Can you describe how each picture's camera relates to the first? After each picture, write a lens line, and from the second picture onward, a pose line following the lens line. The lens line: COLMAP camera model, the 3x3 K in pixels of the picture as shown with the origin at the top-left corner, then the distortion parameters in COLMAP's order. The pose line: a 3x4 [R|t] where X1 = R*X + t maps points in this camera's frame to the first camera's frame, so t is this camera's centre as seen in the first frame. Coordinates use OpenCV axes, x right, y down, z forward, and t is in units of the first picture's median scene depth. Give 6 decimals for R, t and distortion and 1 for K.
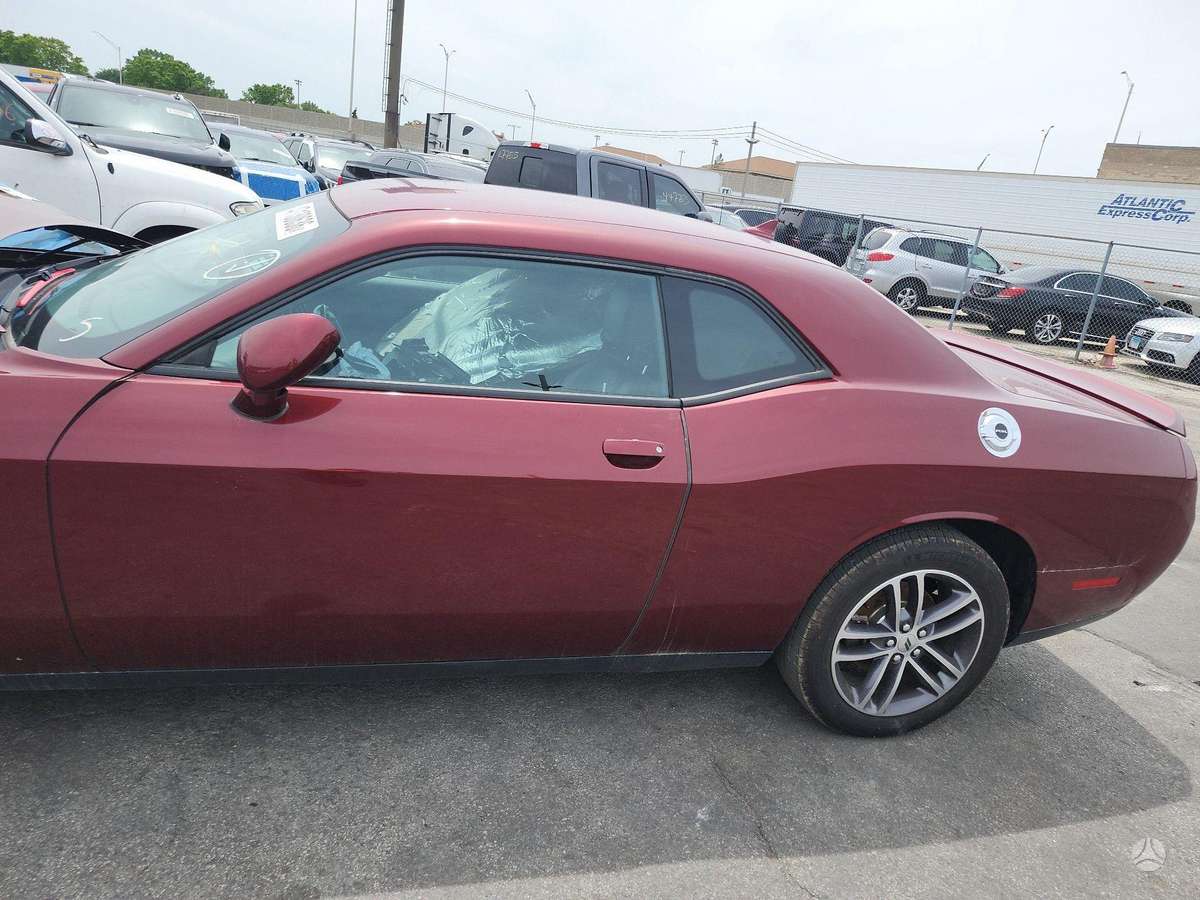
lens RADIAL K [[838.2, 0, 600.0], [0, 838.2, 450.0], [0, 0, 1]] dist [0.002136, -0.000045]
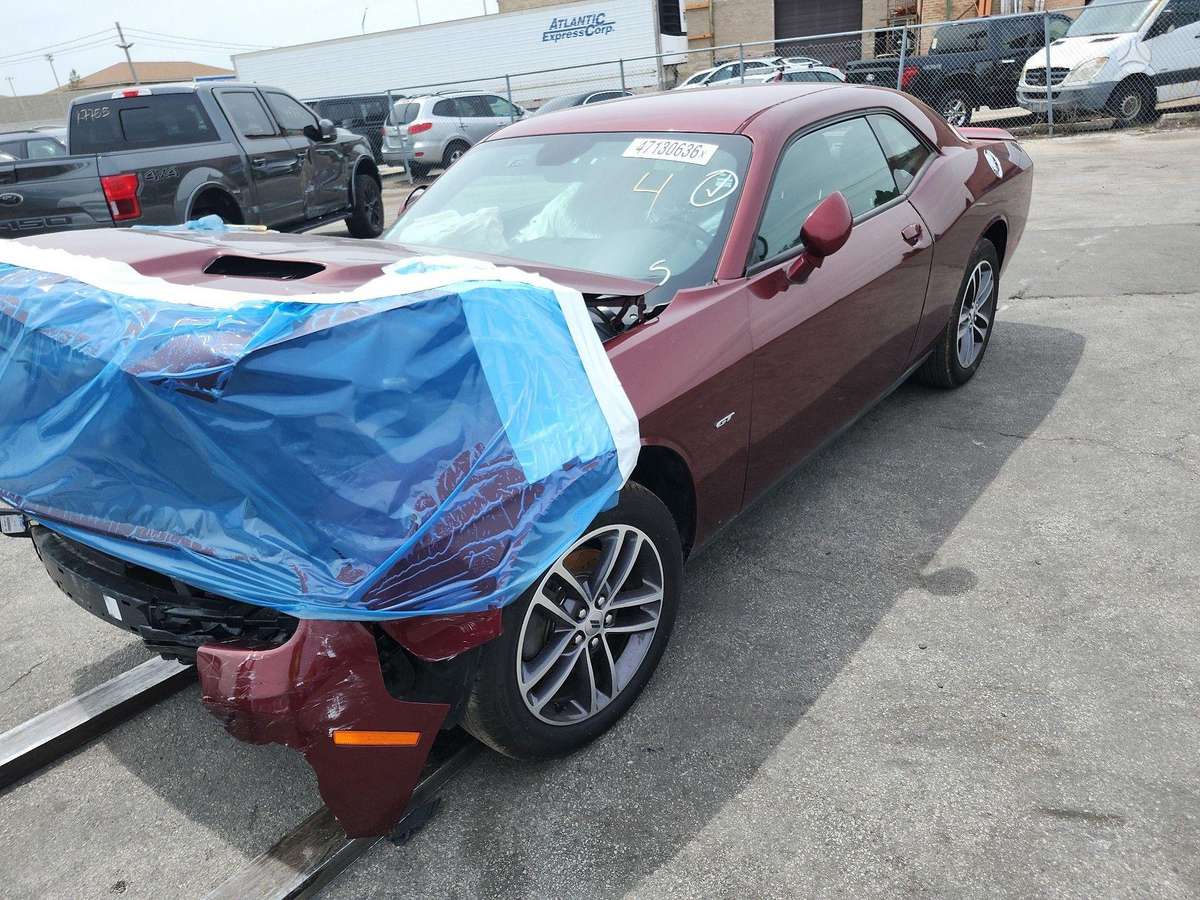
lens RADIAL K [[864.0, 0, 600.0], [0, 864.0, 450.0], [0, 0, 1]] dist [0.004111, 0.000924]
pose [[0.769034, -0.436181, 0.467261, -0.454685], [0.378446, 0.899805, 0.217094, -0.069895], [-0.515136, 0.009880, 0.857051, -0.017909]]
